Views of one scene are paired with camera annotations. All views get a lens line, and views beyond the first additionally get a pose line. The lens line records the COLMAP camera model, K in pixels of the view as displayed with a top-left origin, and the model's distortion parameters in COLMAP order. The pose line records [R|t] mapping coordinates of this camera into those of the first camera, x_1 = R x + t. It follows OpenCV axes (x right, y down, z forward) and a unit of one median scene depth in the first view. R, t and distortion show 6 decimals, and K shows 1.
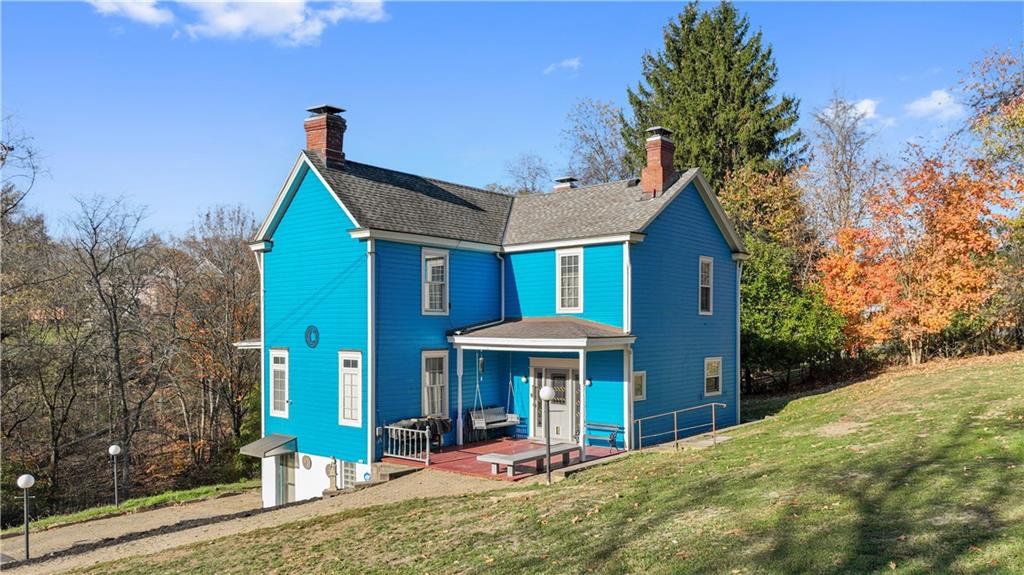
lens RADIAL K [[737.8, 0, 513.5], [0, 737.8, 287.3], [0, 0, 1]] dist [-0.000261, 0.000178]
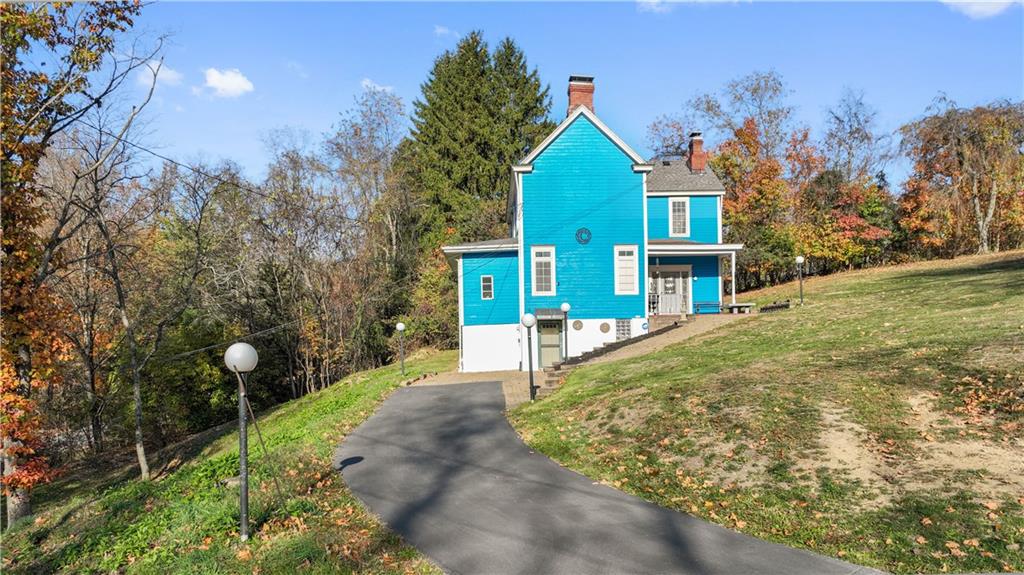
lens RADIAL K [[737.8, 0, 514.3], [0, 737.8, 289.1], [0, 0, 1]] dist [-0.000261, 0.000178]
pose [[0.756515, 0.037422, 0.652905, -1.257820], [-0.021816, 0.999250, -0.031995, 0.210528], [-0.653612, 0.009961, 0.756764, 0.016610]]
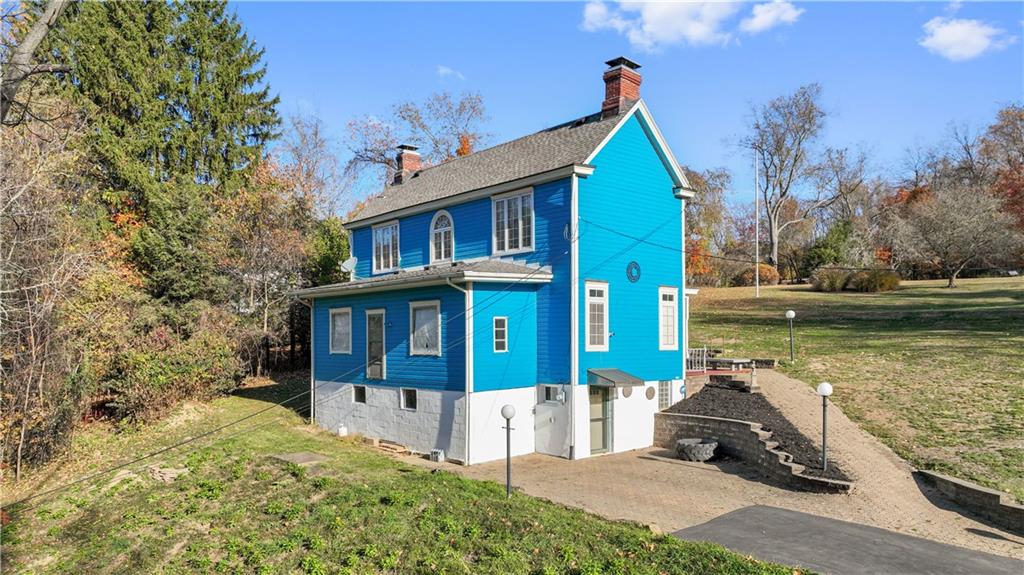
lens RADIAL K [[737.8, 0, 507.4], [0, 737.8, 291.3], [0, 0, 1]] dist [-0.000261, 0.000178]
pose [[0.173939, 0.073916, 0.981978, -1.314467], [-0.047676, 0.996642, -0.066575, 0.169826], [-0.983602, -0.035237, 0.176879, 0.962338]]
